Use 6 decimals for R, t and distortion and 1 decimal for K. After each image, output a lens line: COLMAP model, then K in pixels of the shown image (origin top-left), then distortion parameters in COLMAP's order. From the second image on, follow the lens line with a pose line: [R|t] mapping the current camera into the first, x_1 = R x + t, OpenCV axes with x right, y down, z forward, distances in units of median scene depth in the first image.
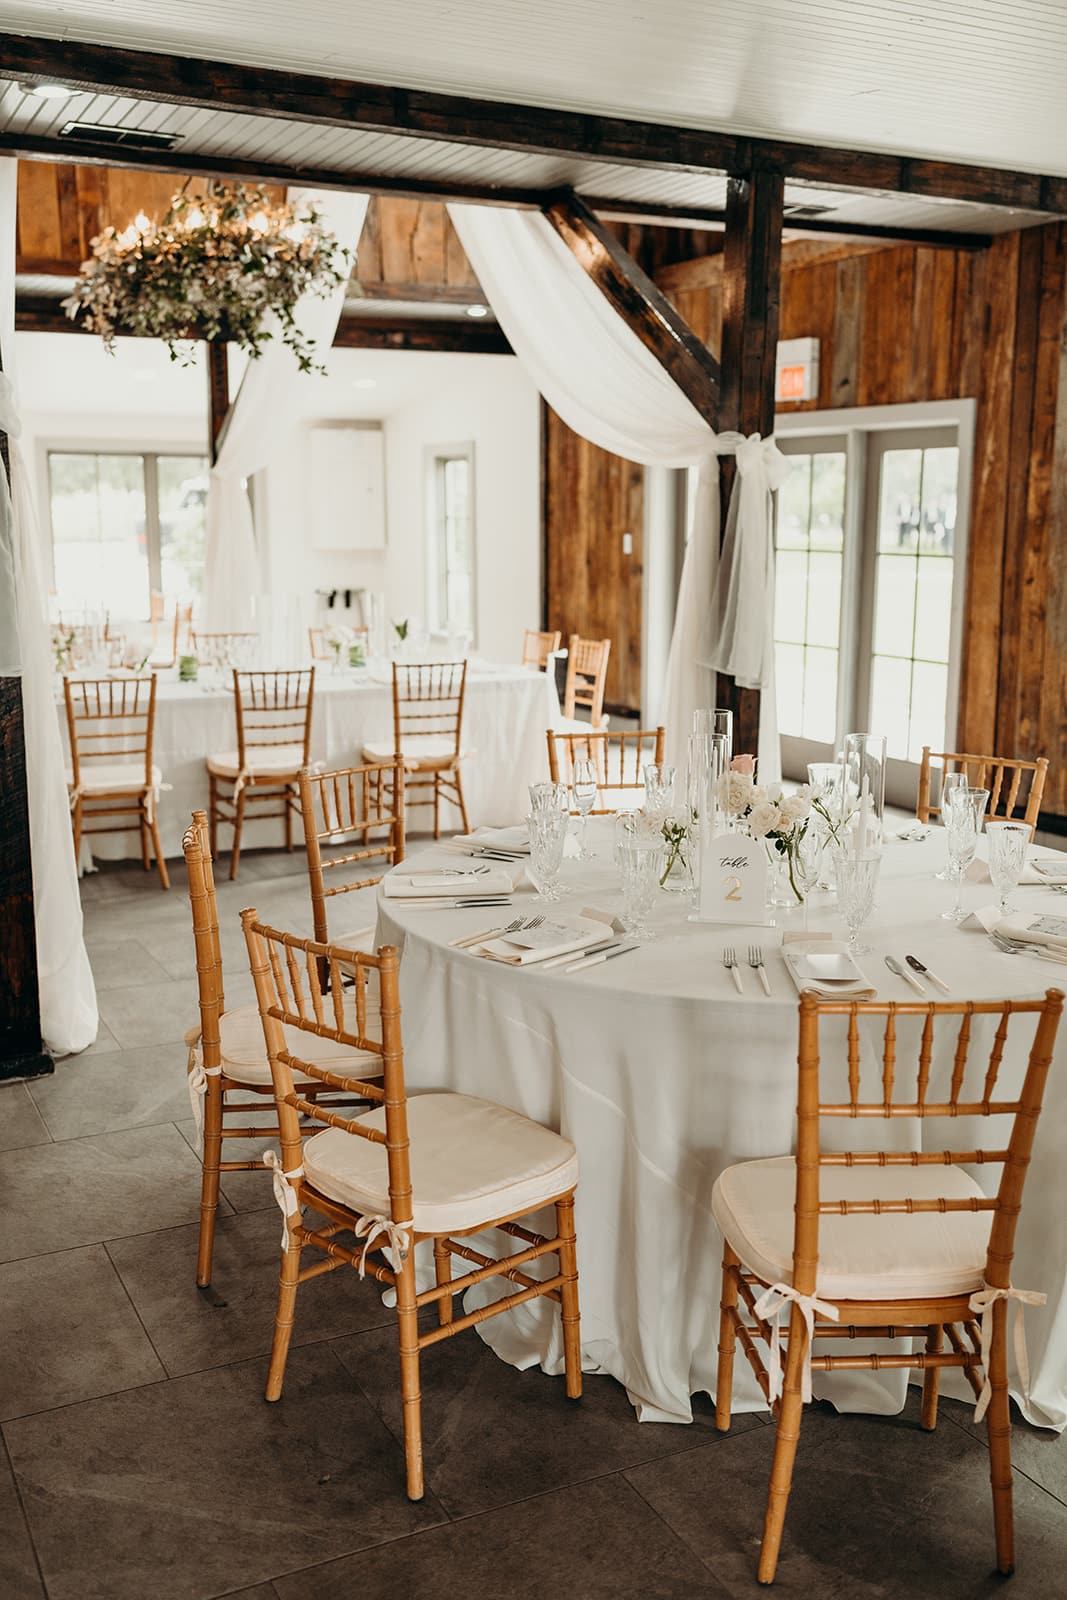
lens RADIAL K [[1684.8, 0, 533.5], [0, 1684.8, 800.0], [0, 0, 1]] dist [0.007893, -0.001945]
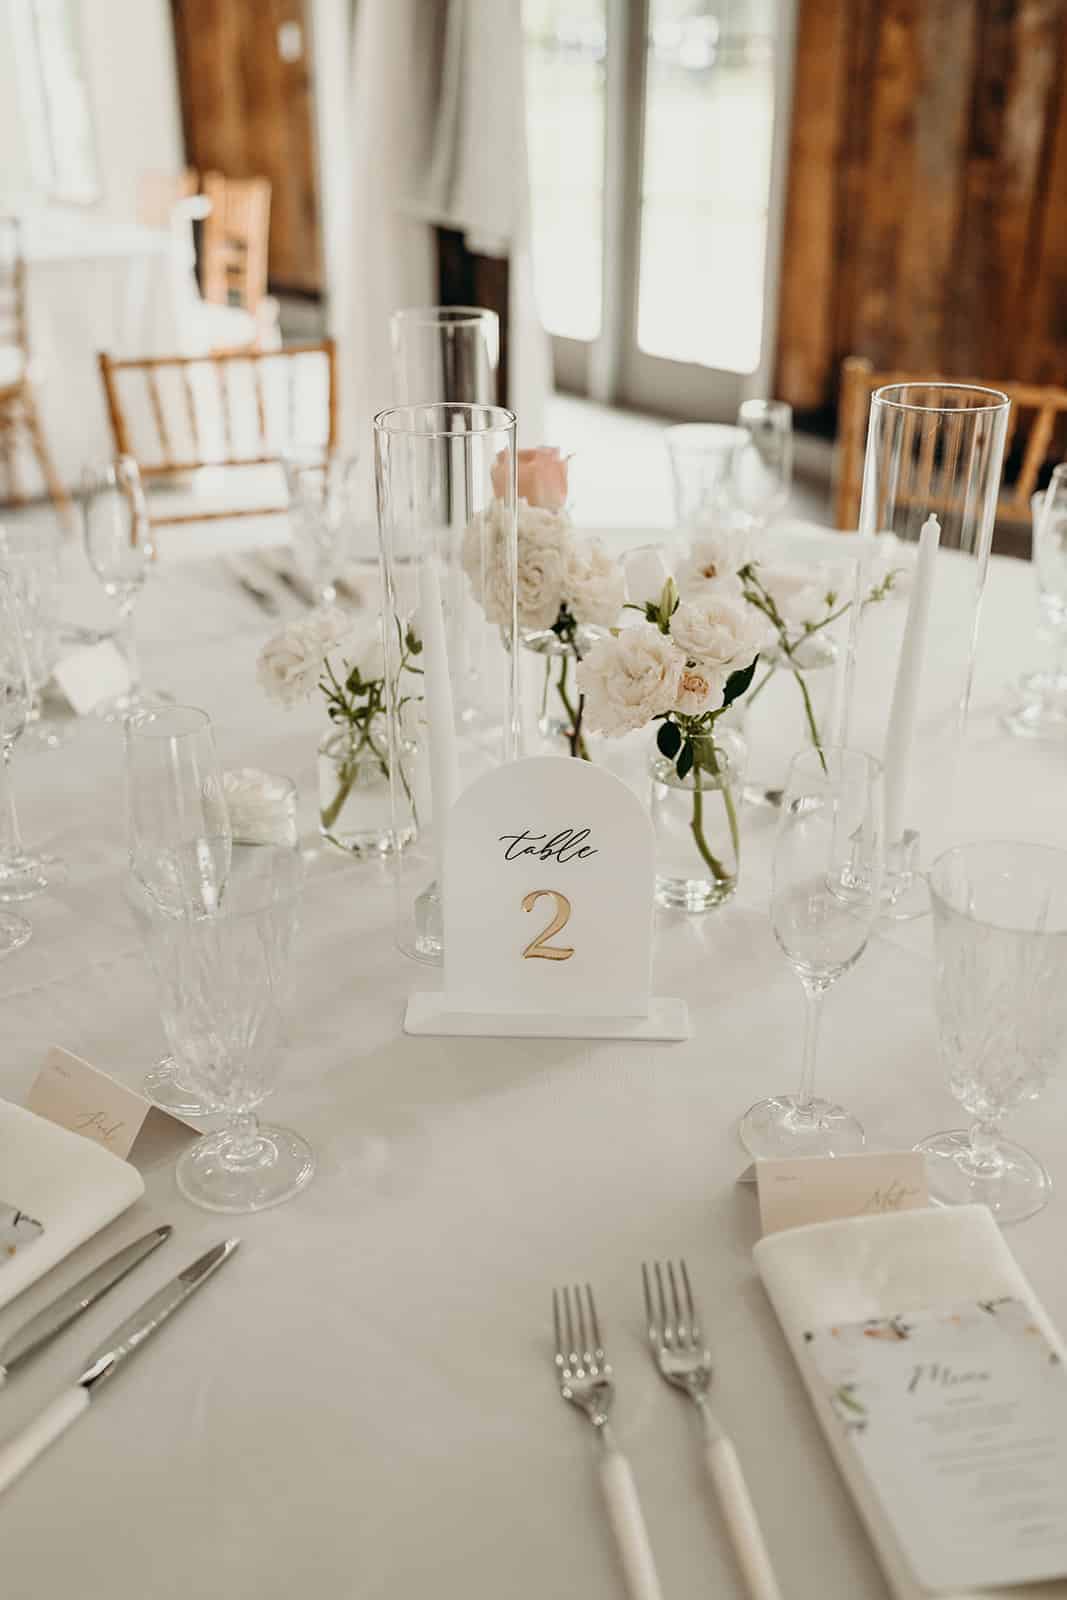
lens RADIAL K [[1684.8, 0, 533.5], [0, 1684.8, 800.0], [0, 0, 1]] dist [0.007893, -0.001945]
pose [[0.985106, -0.074581, 0.154930, 0.031477], [0.034886, 0.968986, 0.244640, -0.020544], [-0.168371, -0.235592, 0.957156, 0.319992]]
